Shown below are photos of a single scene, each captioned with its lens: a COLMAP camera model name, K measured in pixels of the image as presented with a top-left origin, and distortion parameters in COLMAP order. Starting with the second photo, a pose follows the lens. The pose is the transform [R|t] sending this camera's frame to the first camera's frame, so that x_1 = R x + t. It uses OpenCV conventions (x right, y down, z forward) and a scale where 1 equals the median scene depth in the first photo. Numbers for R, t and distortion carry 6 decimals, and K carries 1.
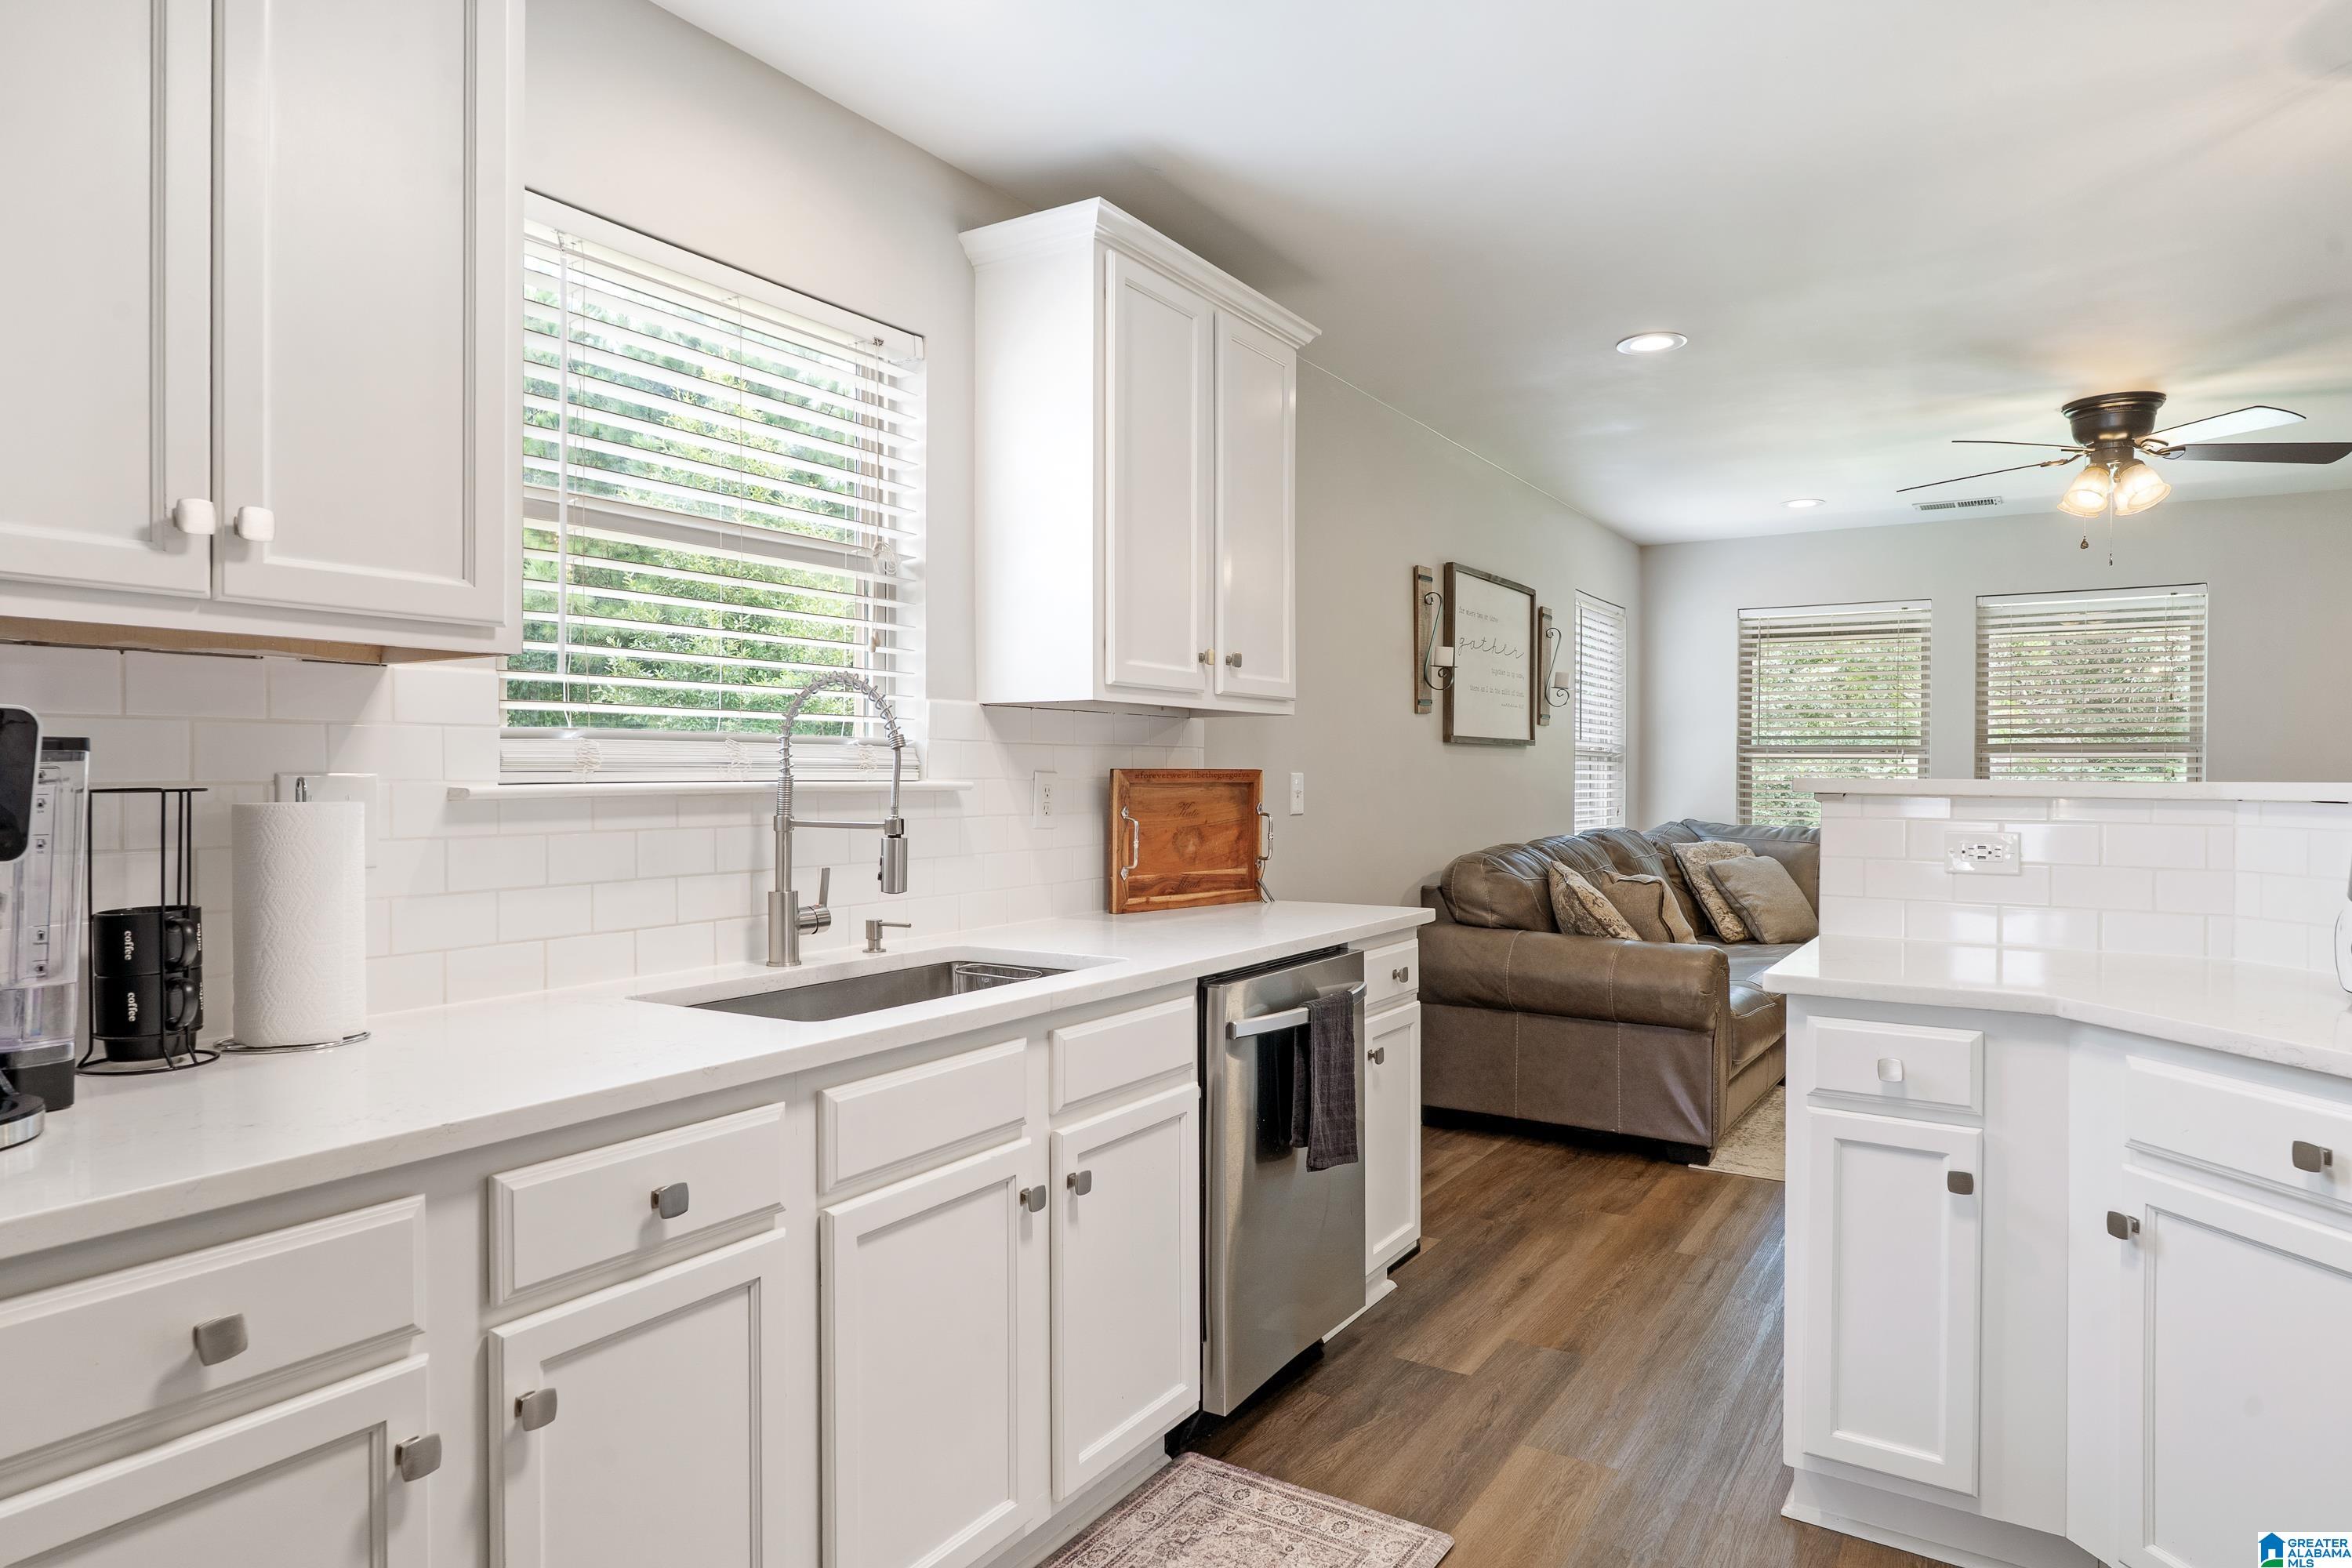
lens RADIAL K [[1378.5, 0, 1181.1], [0, 1378.5, 778.3], [0, 0, 1]] dist [0.021088, 0.000141]
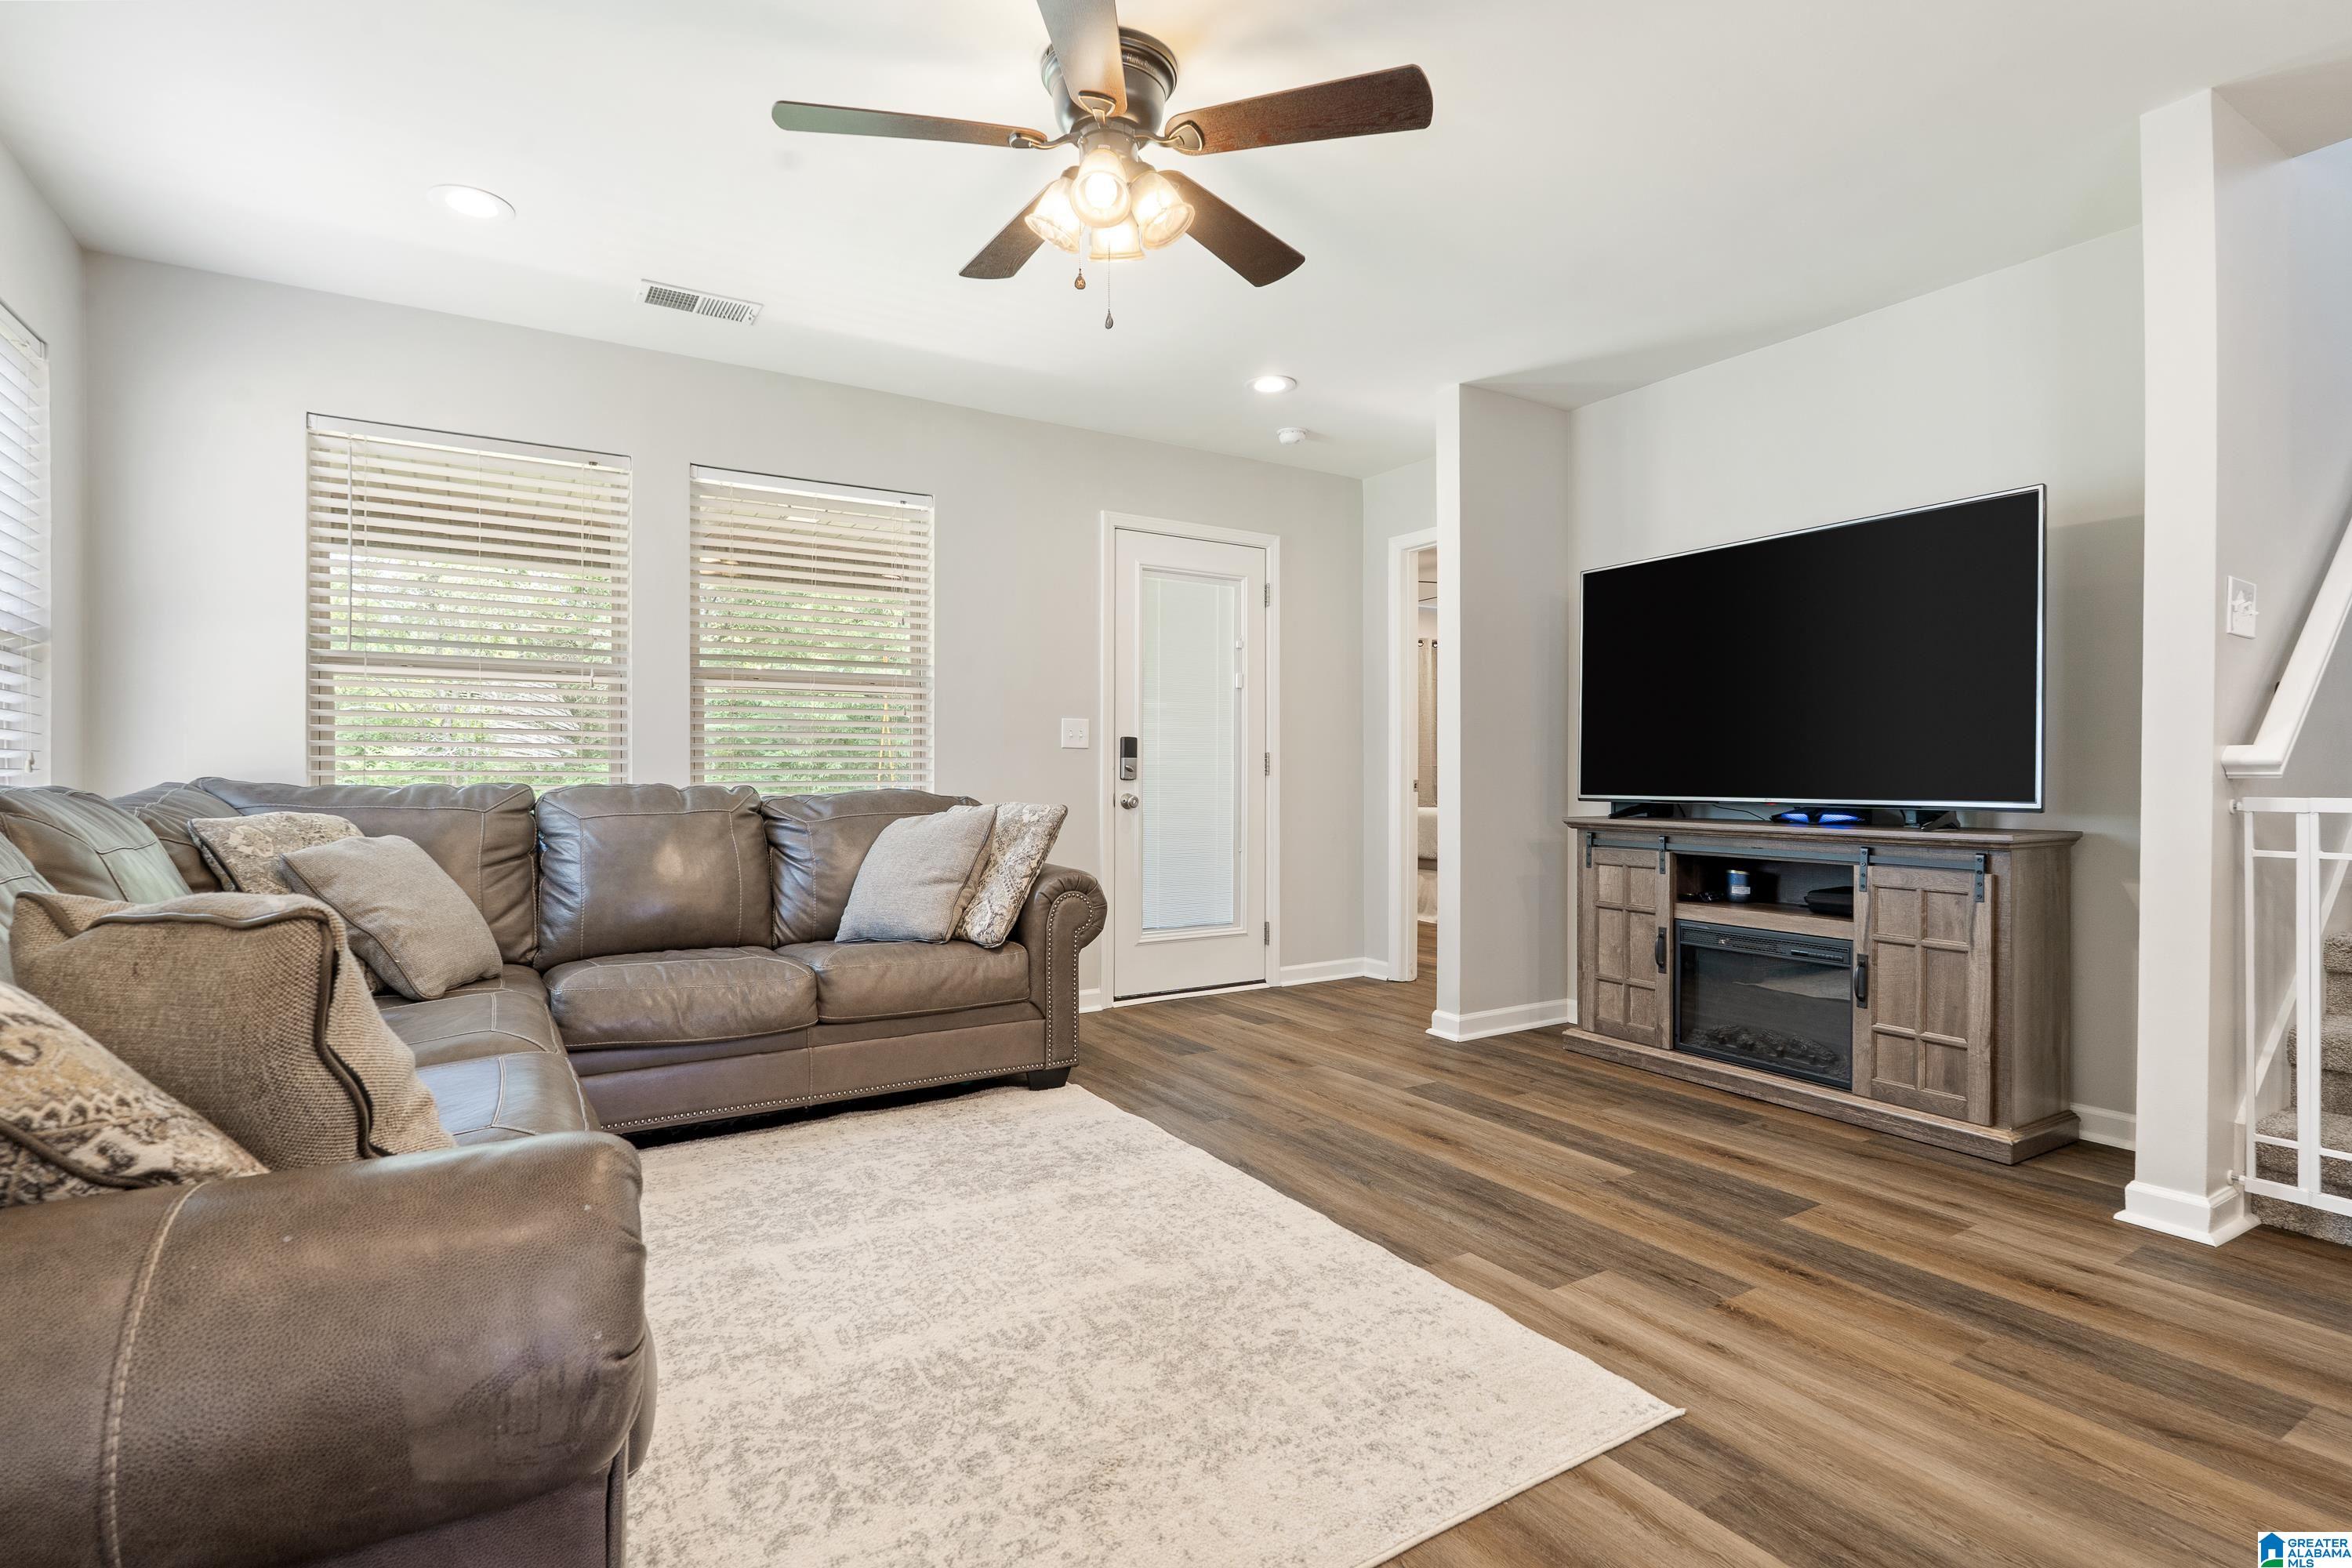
lens RADIAL K [[1140.6, 0, 1181.8], [0, 1140.6, 780.1], [0, 0, 1]] dist [-0.002983, 0.001786]
pose [[0.439359, -0.011070, 0.898243, 0.158681], [0.006797, 0.999936, 0.008998, 0.033950], [-0.898286, 0.002152, 0.439406, 0.541444]]
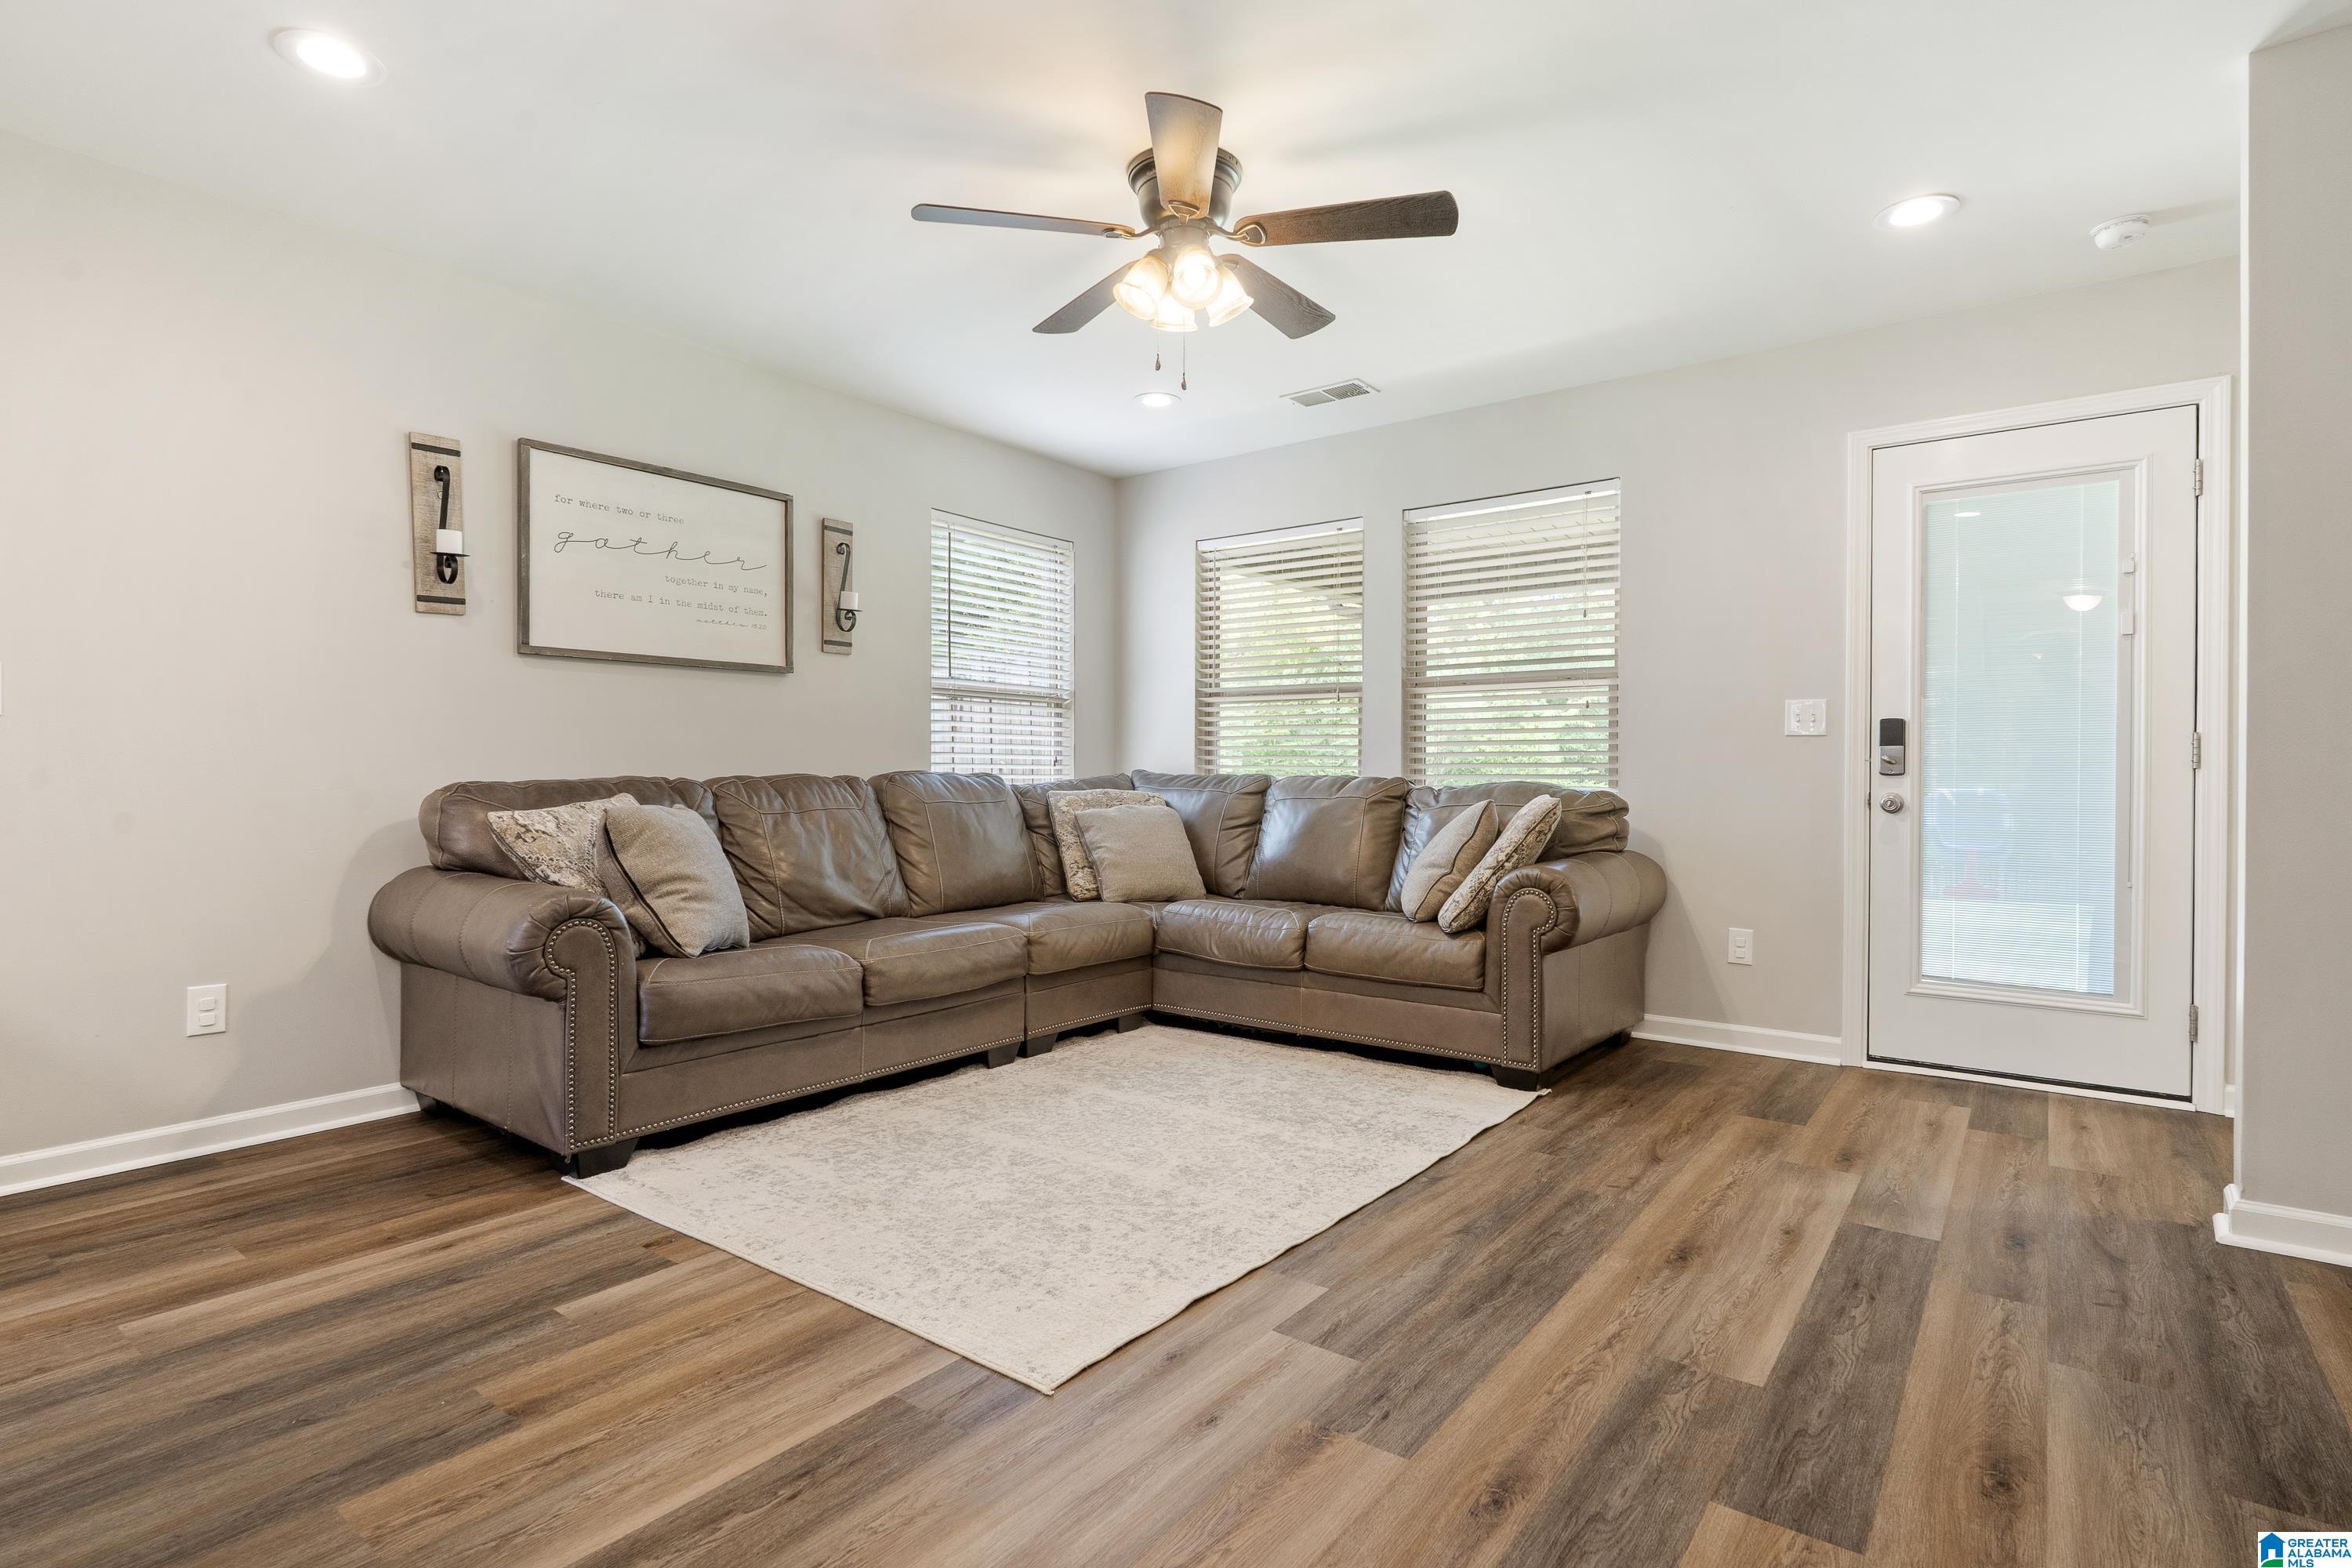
lens RADIAL K [[1140.6, 0, 1117.0], [0, 1140.6, 786.8], [0, 0, 1]] dist [-0.002983, 0.001786]
pose [[0.993620, -0.002192, -0.112758, 0.507300], [0.003111, 0.999963, 0.007970, 0.040599], [0.112737, -0.008270, 0.993590, 0.280824]]
